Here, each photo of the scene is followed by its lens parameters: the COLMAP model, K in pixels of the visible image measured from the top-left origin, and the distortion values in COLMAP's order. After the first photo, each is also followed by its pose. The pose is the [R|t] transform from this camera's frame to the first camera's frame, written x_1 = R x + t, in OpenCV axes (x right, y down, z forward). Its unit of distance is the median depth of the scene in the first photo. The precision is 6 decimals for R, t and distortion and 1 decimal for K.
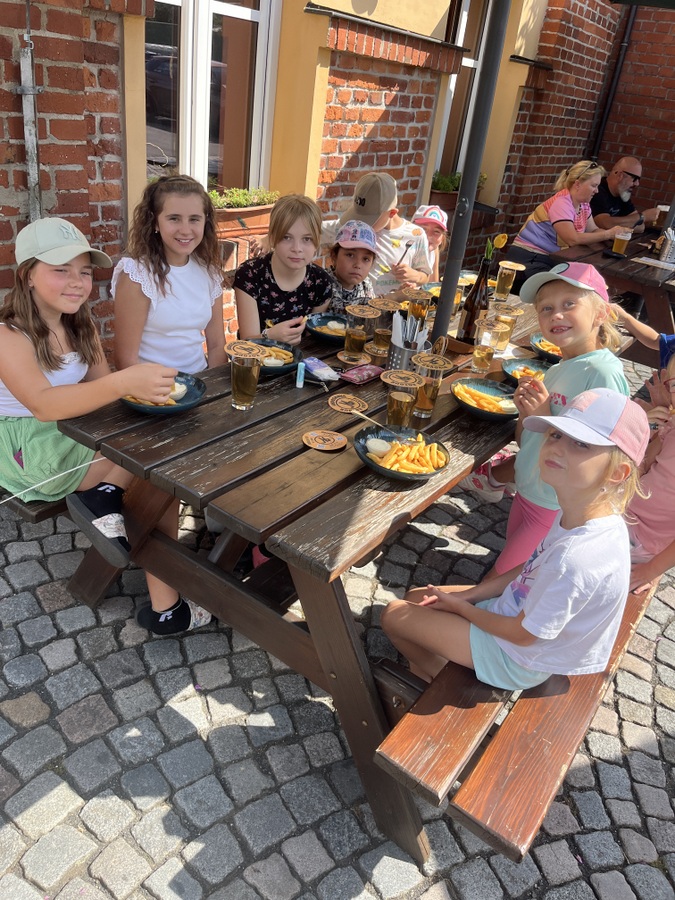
lens RADIAL K [[682.0, 0, 337.4], [0, 682.0, 434.5], [0, 0, 1]] dist [0.064977, -0.102085]
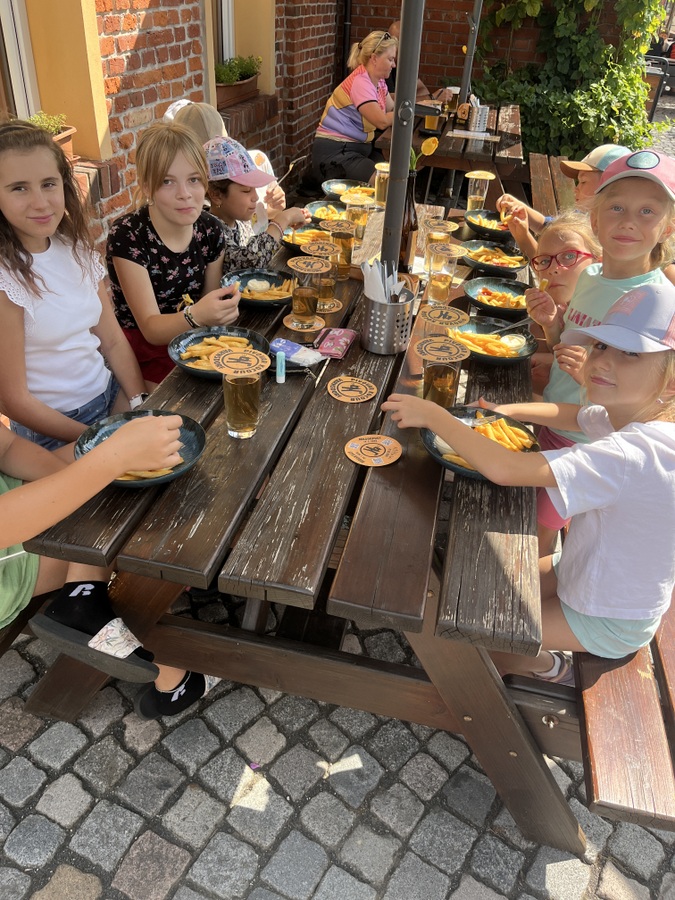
lens RADIAL K [[682.0, 0, 337.4], [0, 682.0, 434.5], [0, 0, 1]] dist [0.064977, -0.102085]
pose [[0.916286, -0.276818, 0.289468, -0.216390], [0.231813, 0.955898, 0.180339, -0.124392], [-0.326623, -0.098140, 0.940046, 0.207470]]
